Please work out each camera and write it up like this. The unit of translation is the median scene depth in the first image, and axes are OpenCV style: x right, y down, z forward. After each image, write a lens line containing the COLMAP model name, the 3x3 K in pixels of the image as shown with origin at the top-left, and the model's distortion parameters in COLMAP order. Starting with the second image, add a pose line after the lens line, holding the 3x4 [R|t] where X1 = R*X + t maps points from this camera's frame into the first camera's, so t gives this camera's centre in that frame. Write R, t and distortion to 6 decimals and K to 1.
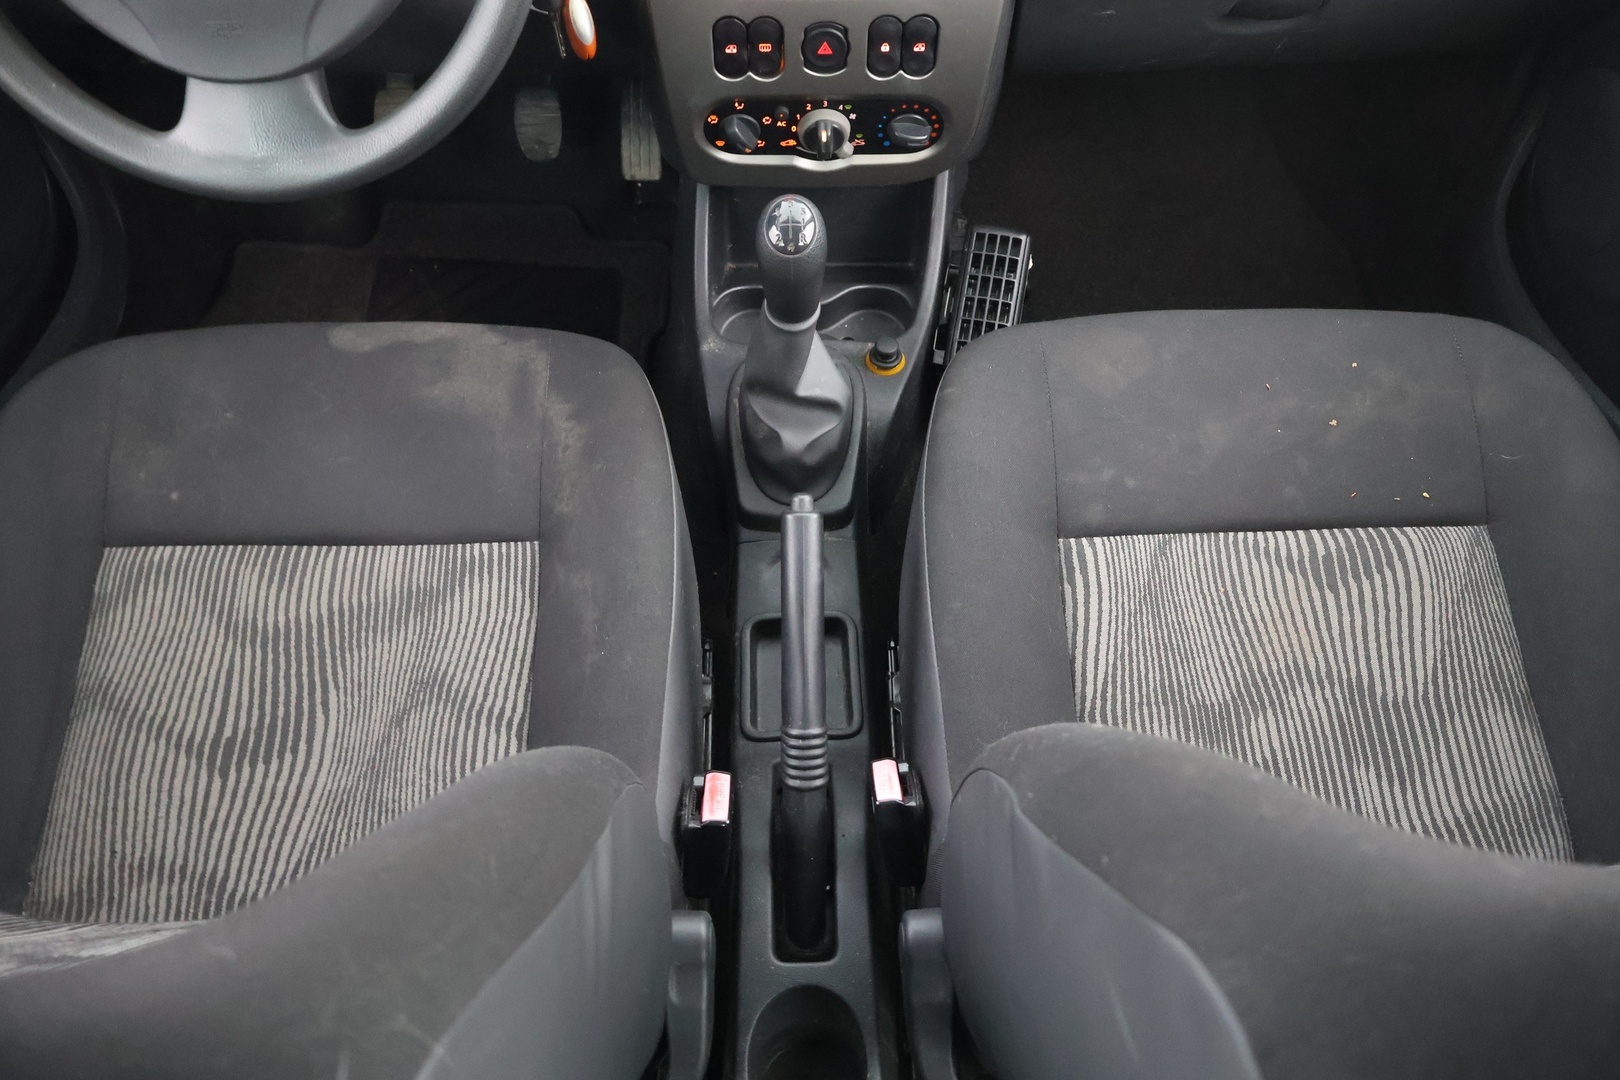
lens RADIAL K [[1347.5, 0, 802.8], [0, 1347.5, 552.8], [0, 0, 1]] dist [-0.010966, 0.013135]
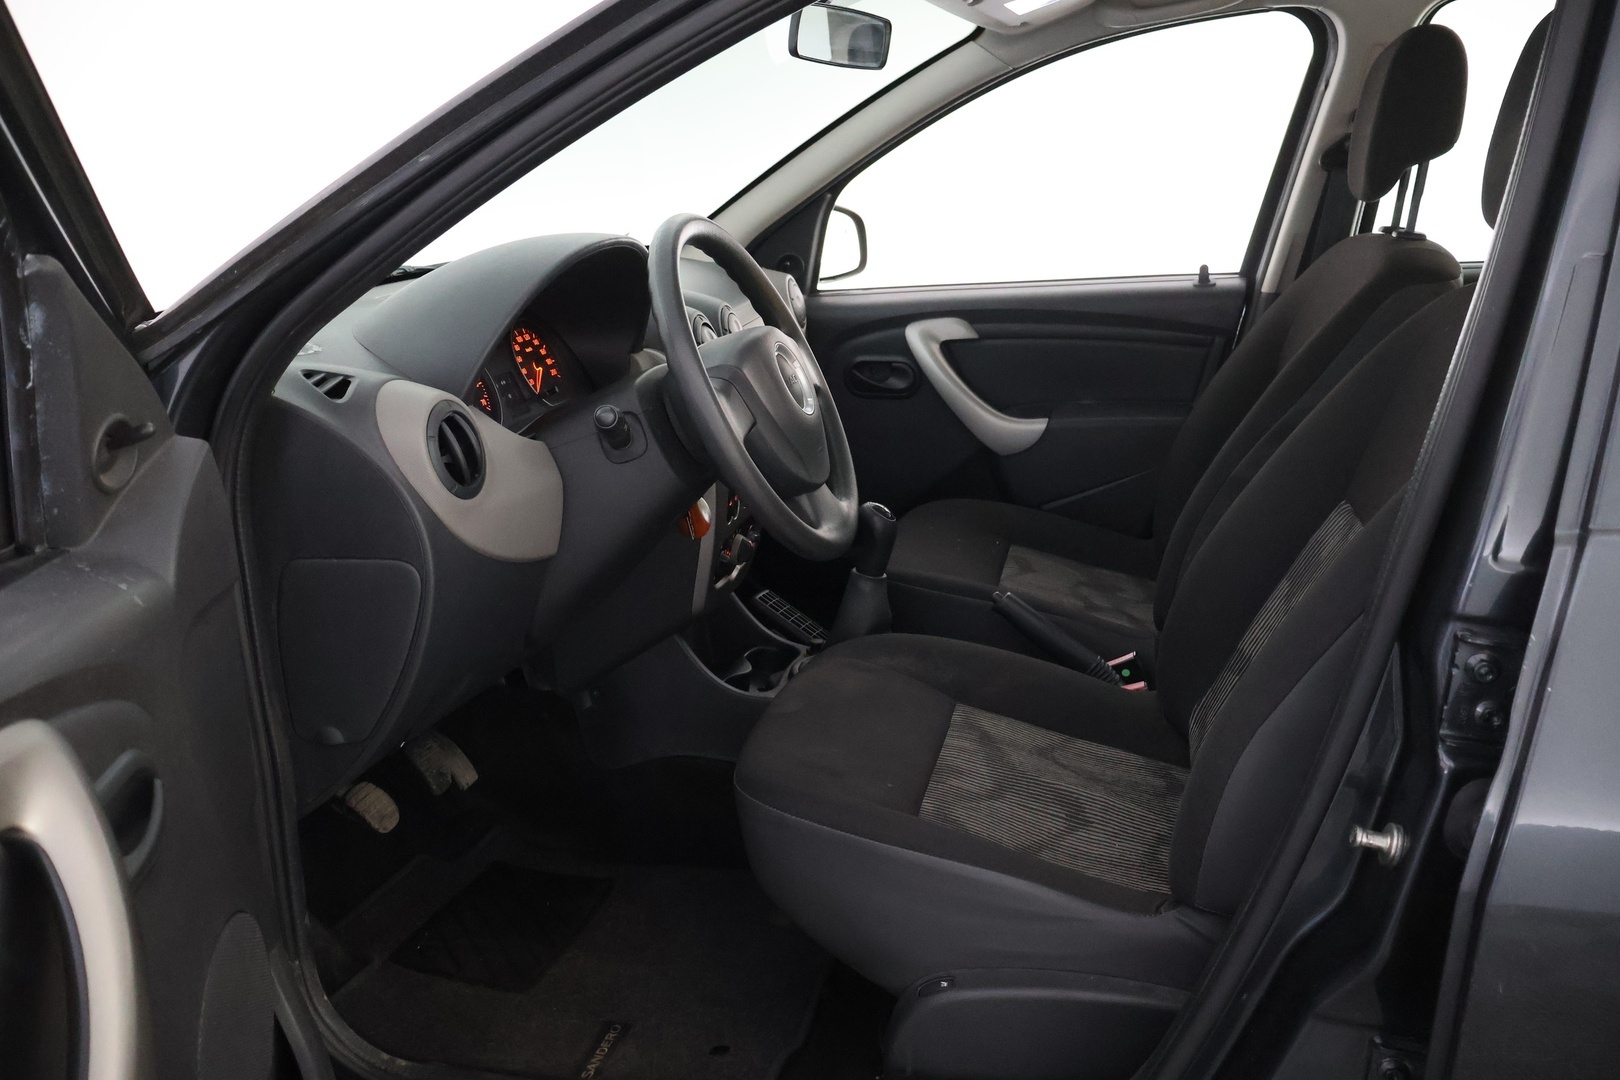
lens RADIAL K [[1347.5, 0, 817.6], [0, 1347.5, 545.1], [0, 0, 1]] dist [-0.010966, 0.013135]
pose [[0.240029, -0.266735, 0.933402, -1.557185], [0.776741, 0.629507, -0.019851, -0.206880], [-0.582288, 0.729776, 0.358284, 0.334521]]
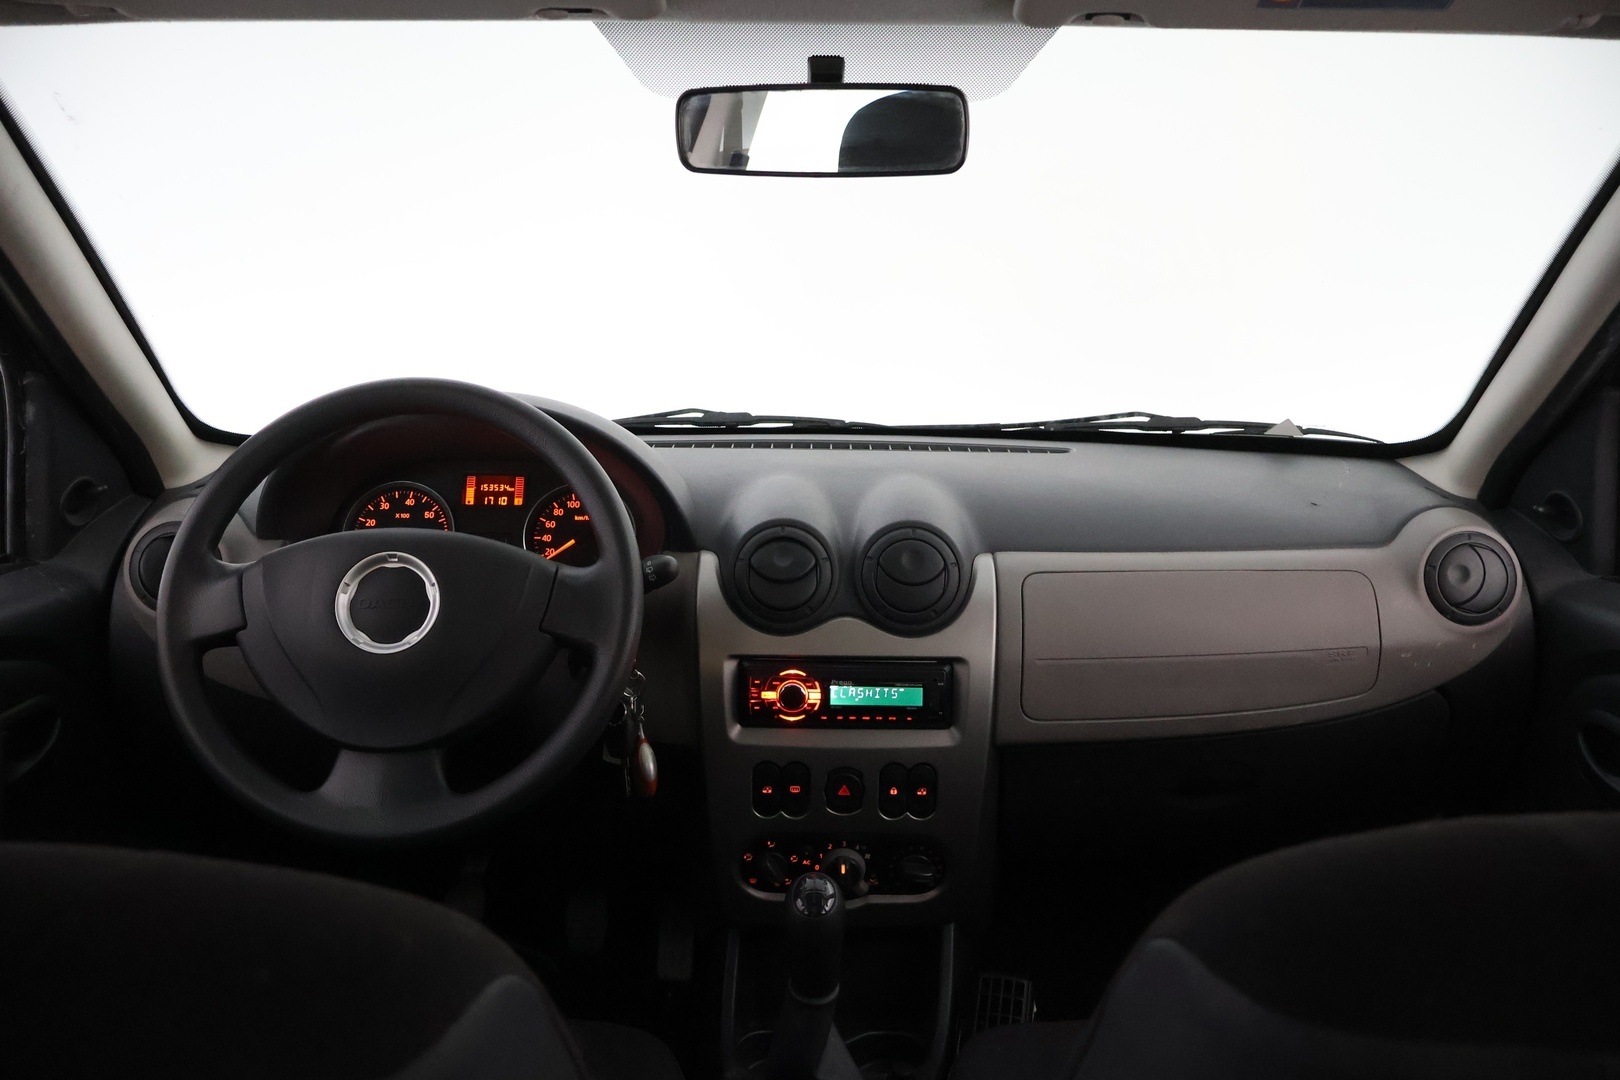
lens RADIAL K [[1347.5, 0, 802.2], [0, 1347.5, 552.9], [0, 0, 1]] dist [-0.010966, 0.013135]
pose [[0.999729, 0.014845, -0.017945, -0.002714], [-0.023038, 0.743064, -0.668824, 0.265898], [0.003406, 0.669056, 0.743204, -0.047492]]
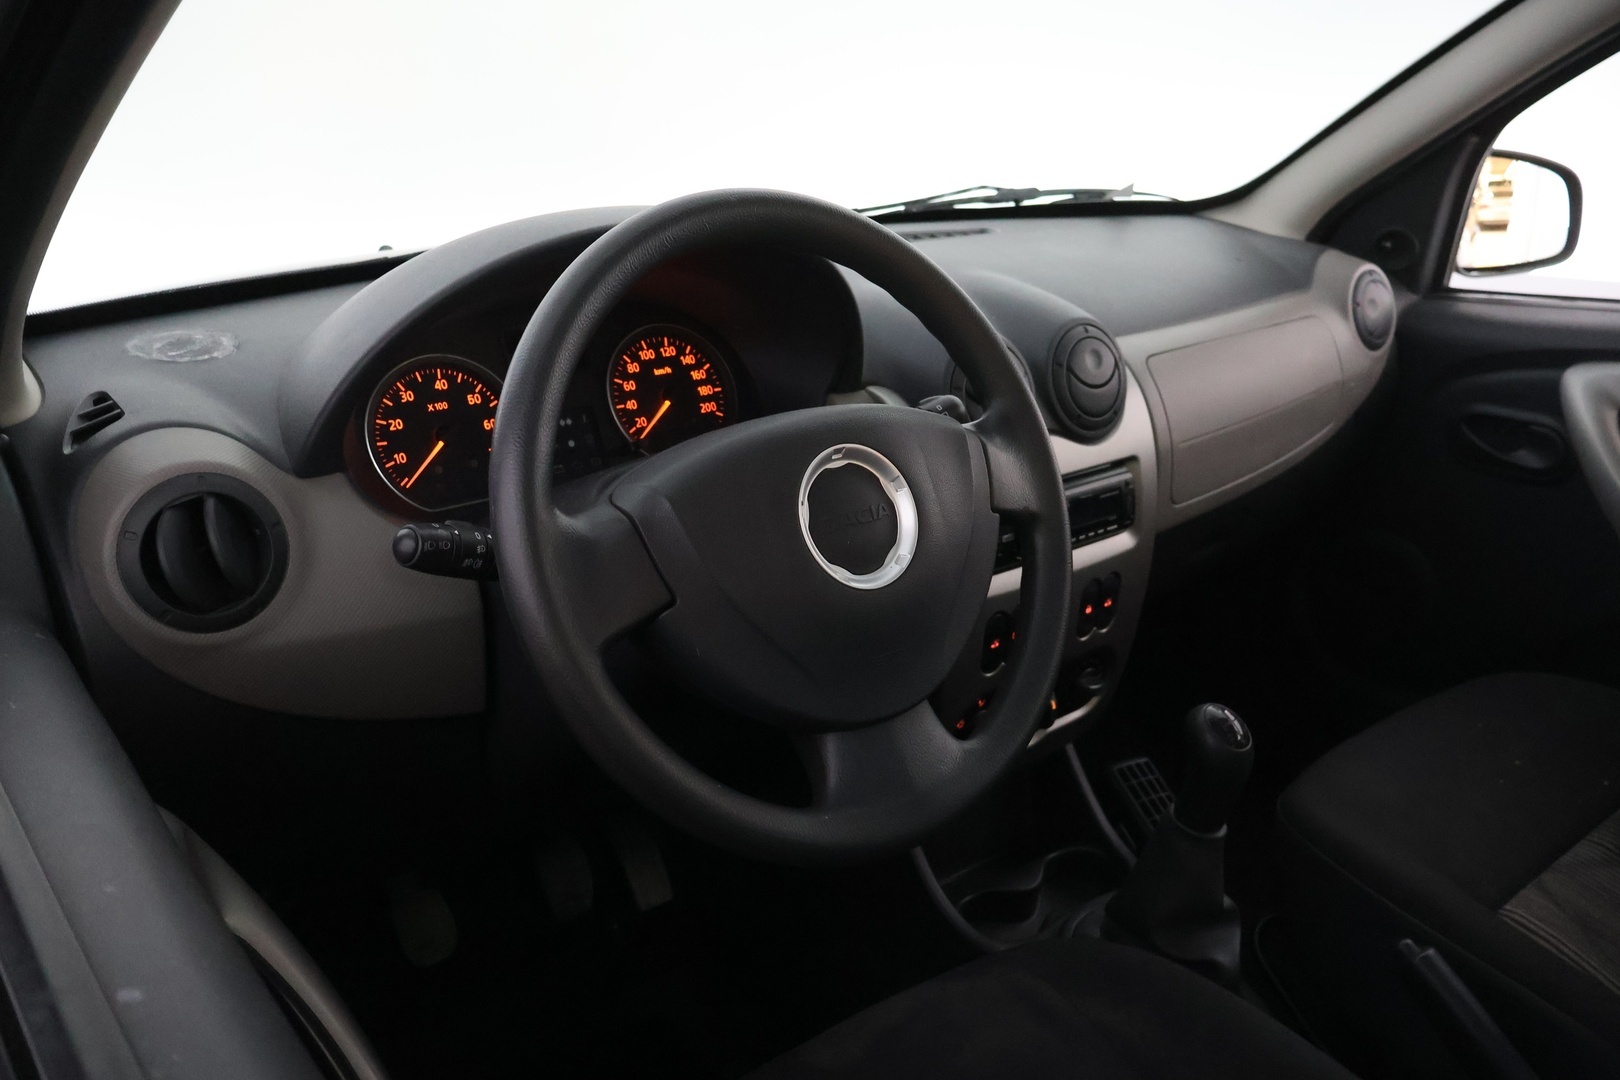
lens RADIAL K [[1347.5, 0, 816.2], [0, 1347.5, 535.3], [0, 0, 1]] dist [-0.010966, 0.013135]
pose [[0.785242, -0.201908, 0.585344, -0.734477], [0.493501, 0.775030, -0.394697, -0.081704], [-0.373966, 0.598801, 0.708228, 0.225172]]
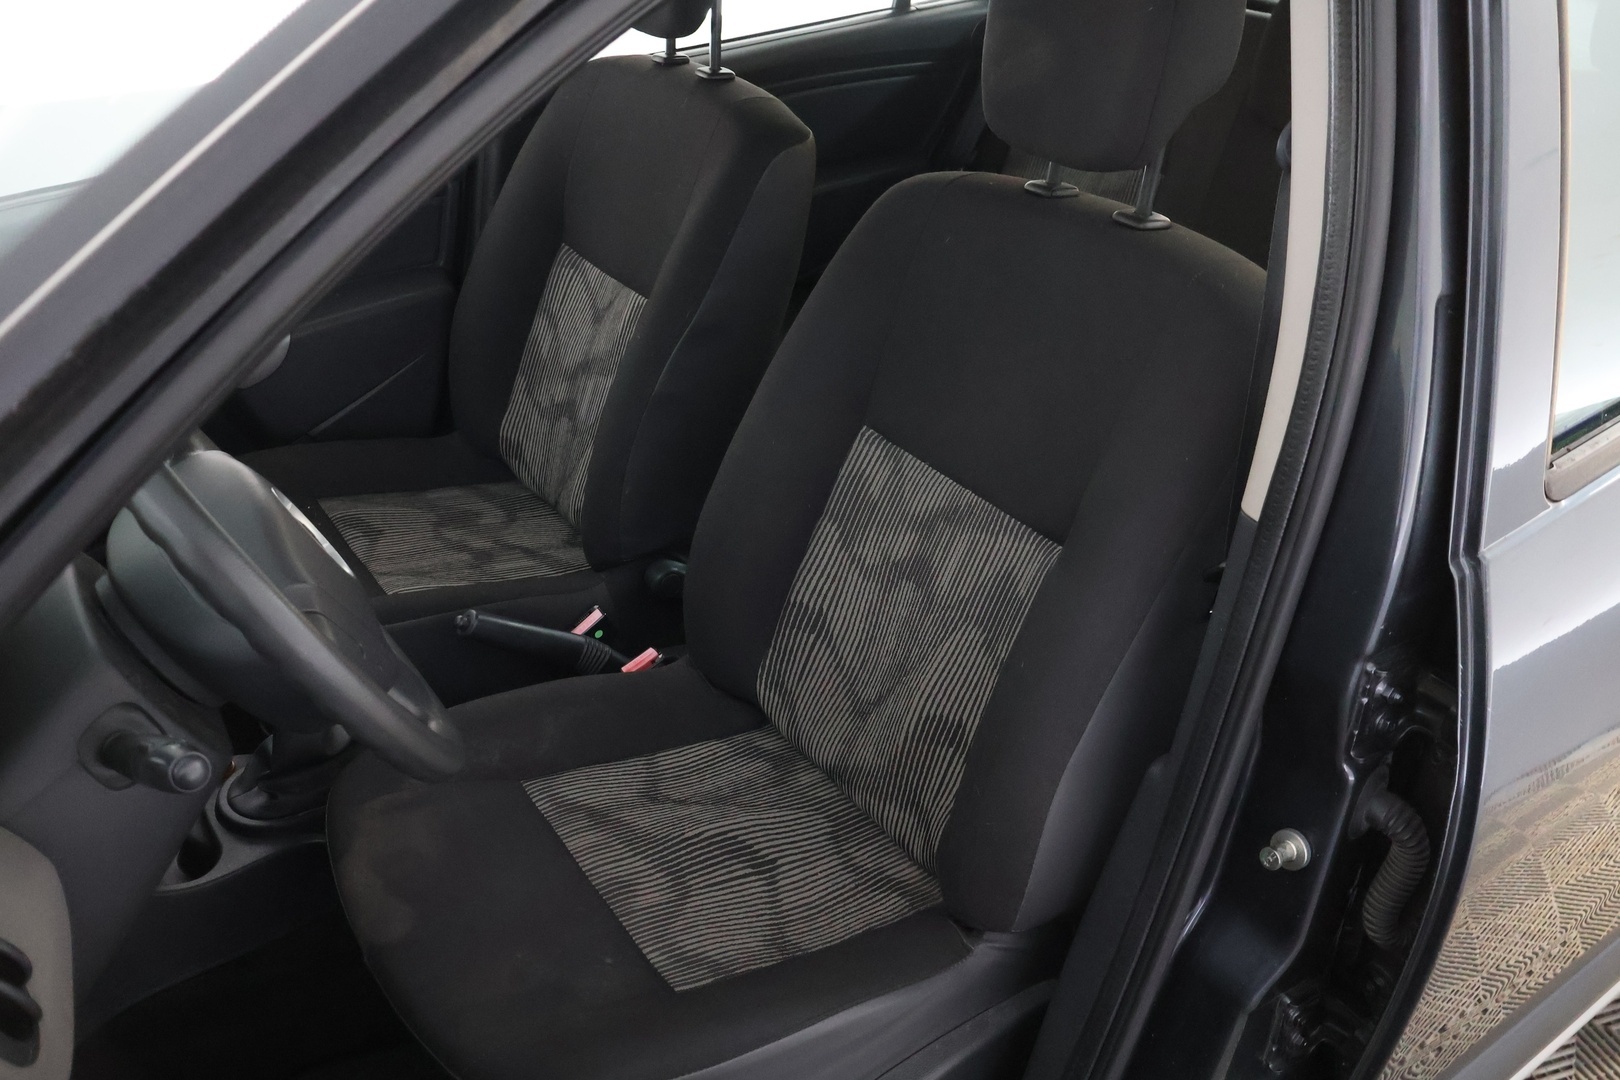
lens RADIAL K [[1347.5, 0, 818.5], [0, 1347.5, 545.9], [0, 0, 1]] dist [-0.010966, 0.013135]
pose [[-0.545303, -0.420952, 0.724875, -1.118418], [0.679813, 0.283836, 0.676234, -0.708531], [-0.490408, 0.861531, 0.131392, 0.428032]]
